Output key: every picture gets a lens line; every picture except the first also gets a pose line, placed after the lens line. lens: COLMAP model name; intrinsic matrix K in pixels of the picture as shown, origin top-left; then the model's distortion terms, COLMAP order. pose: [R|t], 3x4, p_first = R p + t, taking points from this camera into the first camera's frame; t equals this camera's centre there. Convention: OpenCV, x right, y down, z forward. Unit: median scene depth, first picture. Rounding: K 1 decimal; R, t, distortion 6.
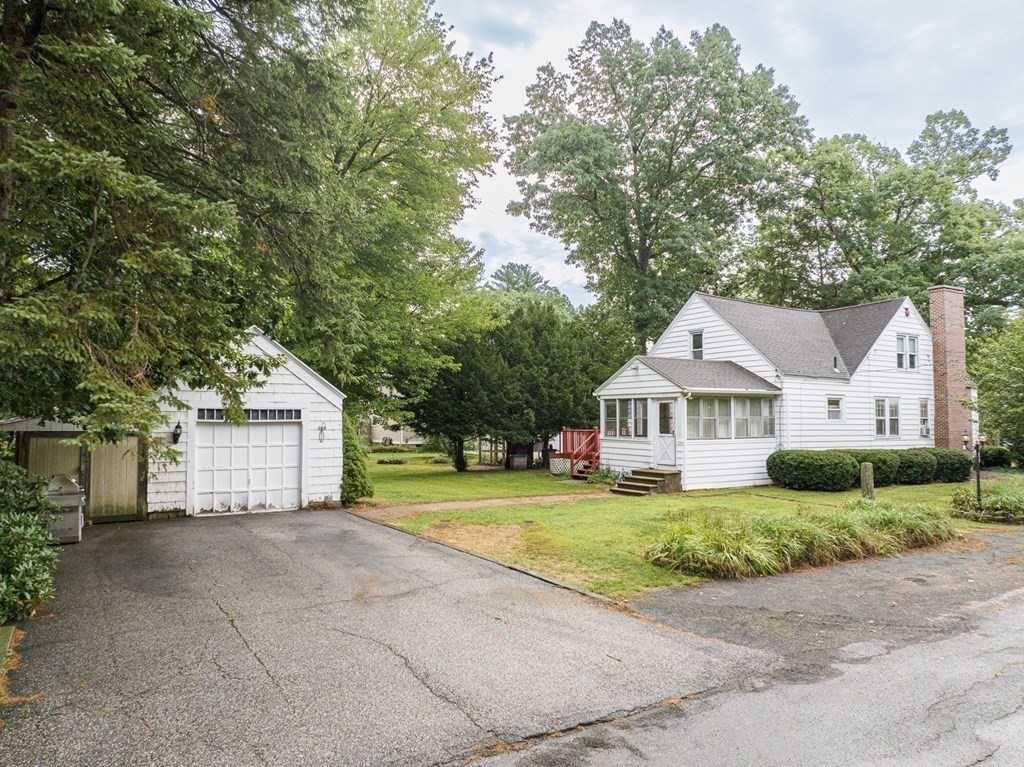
lens RADIAL K [[718.4, 0, 512.0], [0, 718.4, 383.5], [0, 0, 1]] dist [-0.044907, 0.004072]
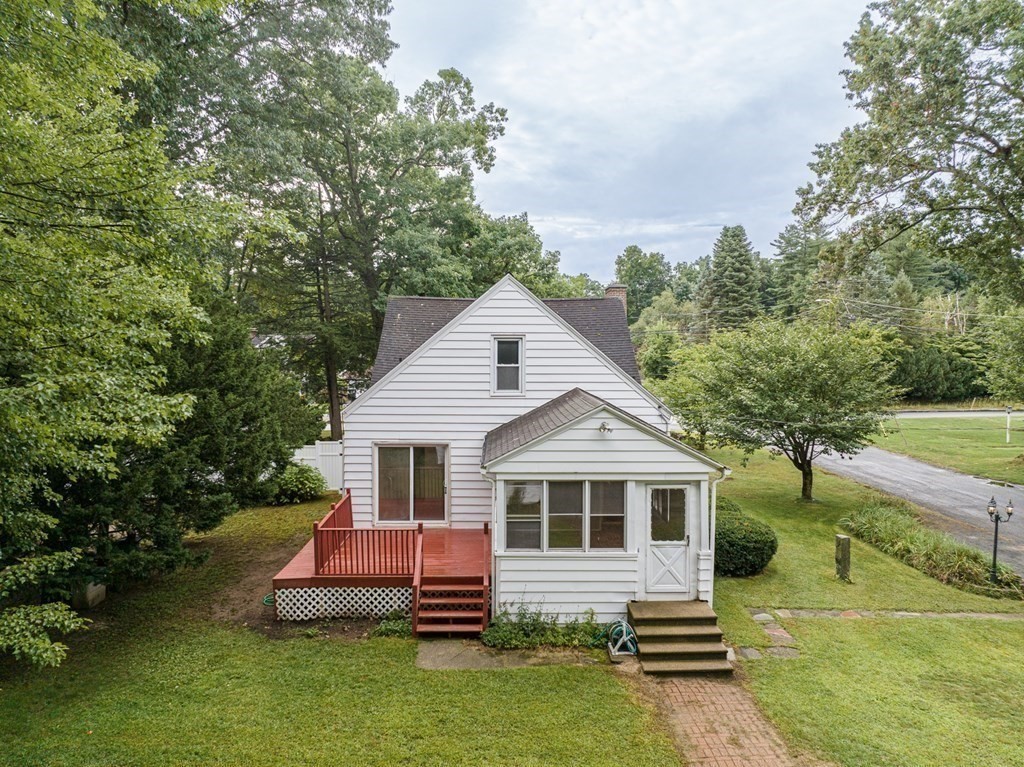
lens RADIAL K [[718.4, 0, 512.0], [0, 718.4, 383.5], [0, 0, 1]] dist [-0.044907, 0.004072]
pose [[0.505046, -0.048291, 0.861740, -0.329471], [-0.043855, 0.995708, 0.081500, -0.095157], [-0.861977, -0.078953, 0.500761, 0.767822]]
